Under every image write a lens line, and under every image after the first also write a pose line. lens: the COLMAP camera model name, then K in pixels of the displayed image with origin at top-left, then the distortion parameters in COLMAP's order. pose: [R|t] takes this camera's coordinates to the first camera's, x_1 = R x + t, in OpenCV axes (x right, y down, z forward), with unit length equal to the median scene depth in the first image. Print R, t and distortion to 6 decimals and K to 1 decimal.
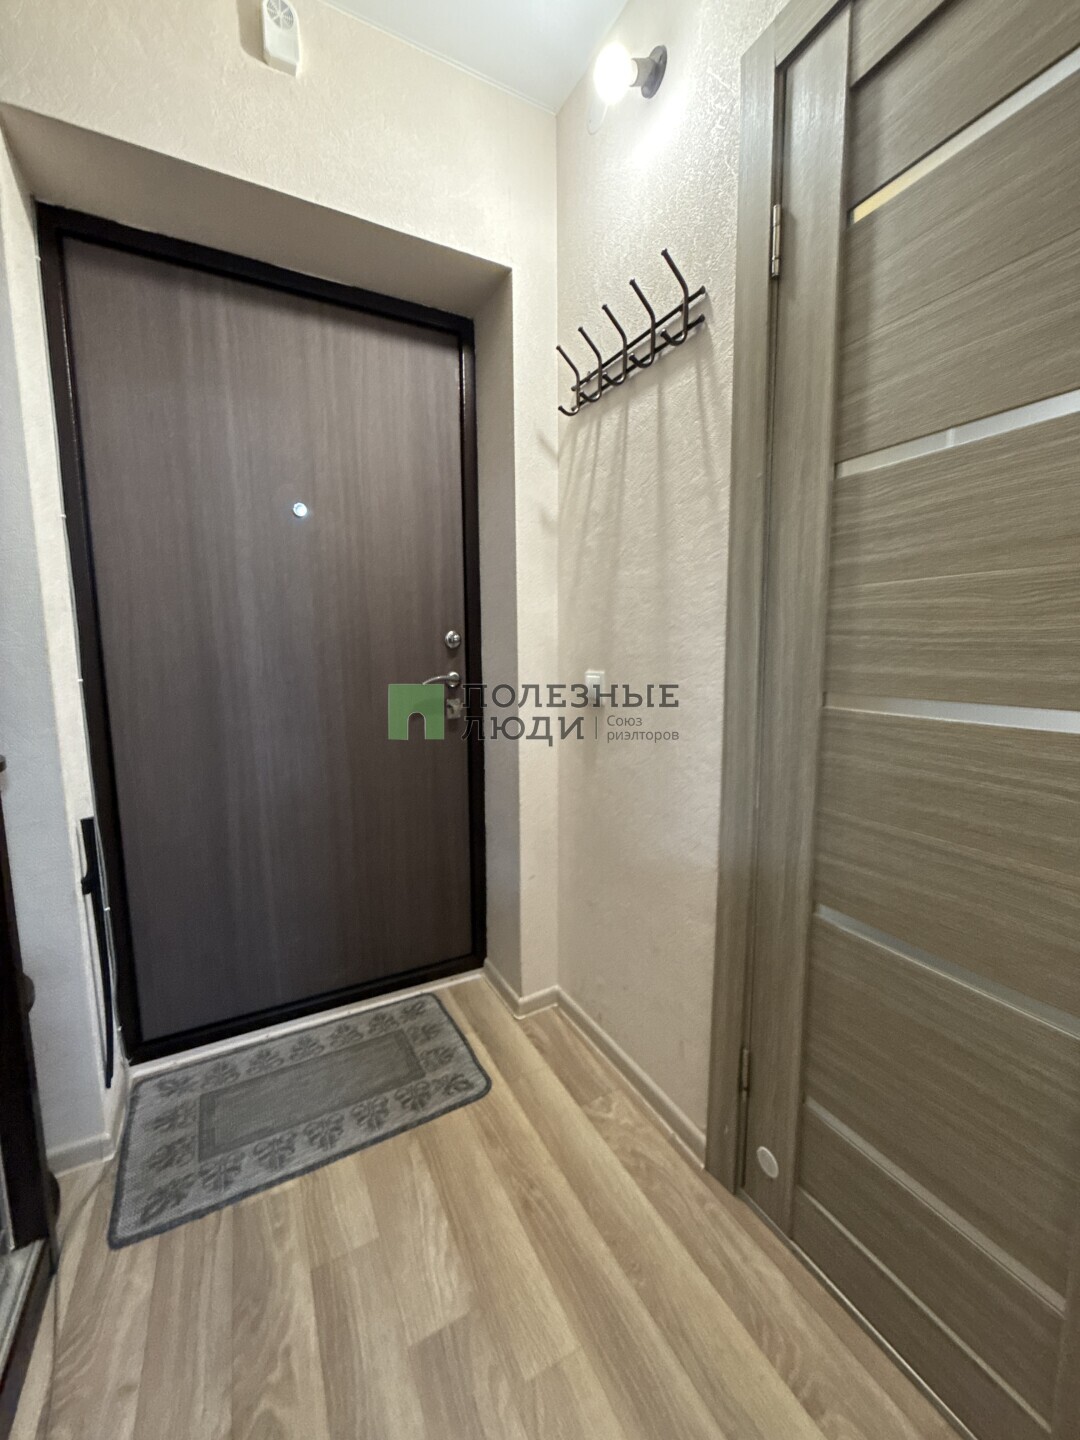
lens RADIAL K [[579.8, 0, 545.3], [0, 579.8, 717.6], [0, 0, 1]] dist [-0.000248, 0.000171]
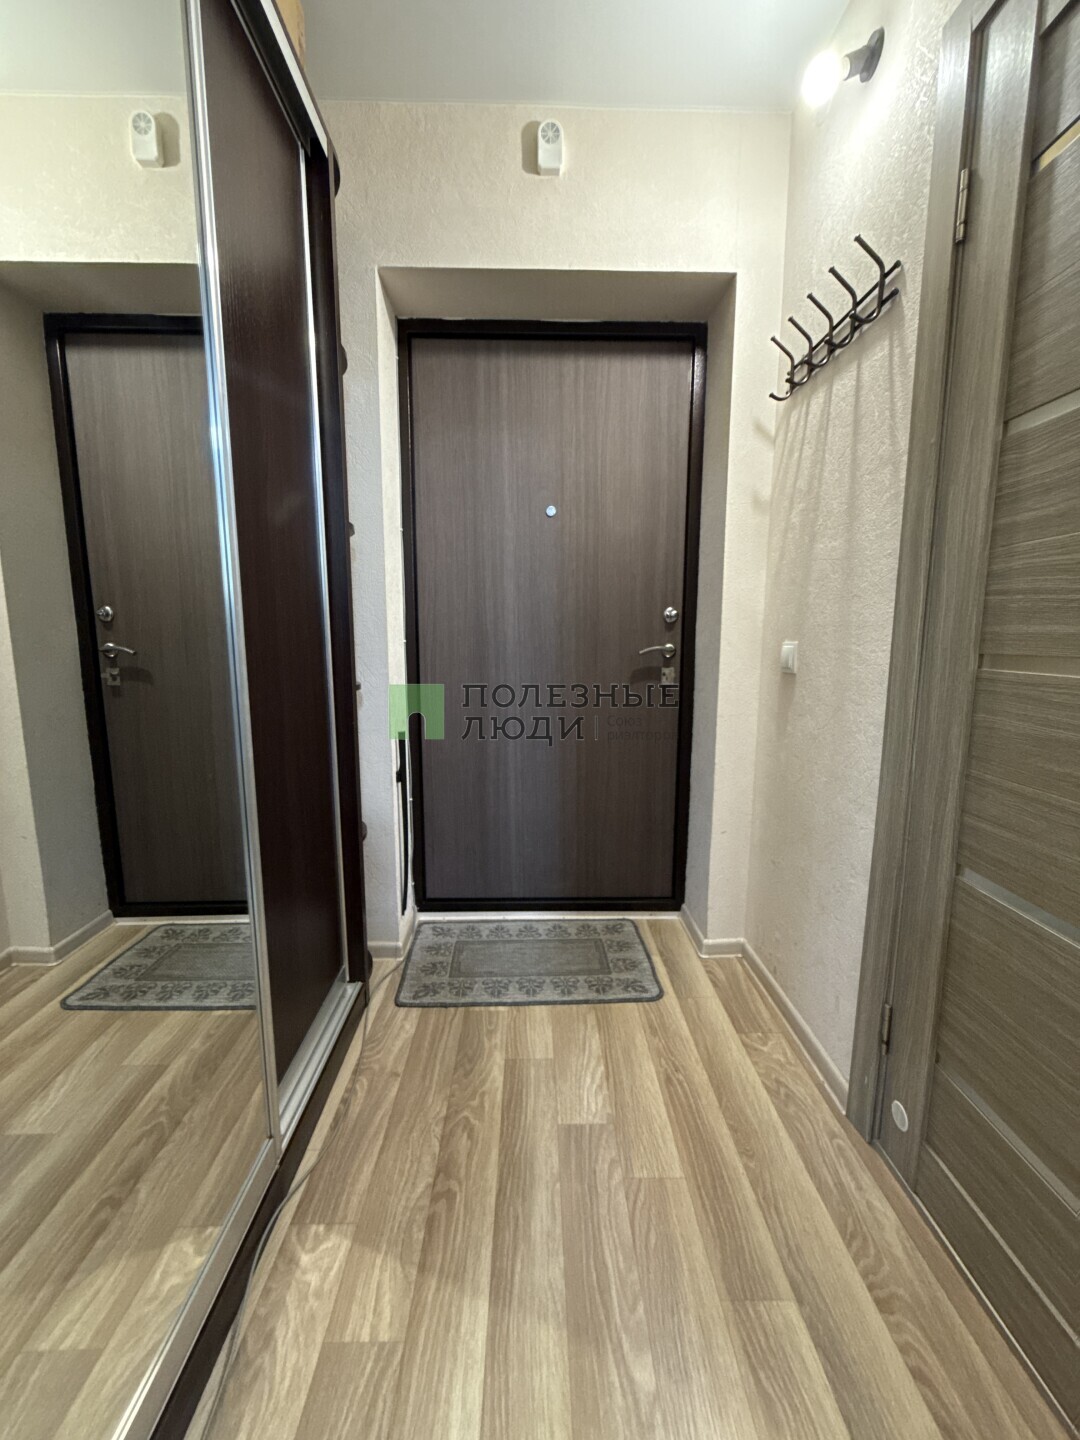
lens RADIAL K [[579.8, 0, 542.9], [0, 579.8, 716.3], [0, 0, 1]] dist [-0.000248, 0.000171]
pose [[0.892369, 0.072505, -0.445444, 0.211343], [-0.064369, 0.997367, 0.033391, 0.063728], [0.446692, -0.001124, 0.894687, -0.187368]]
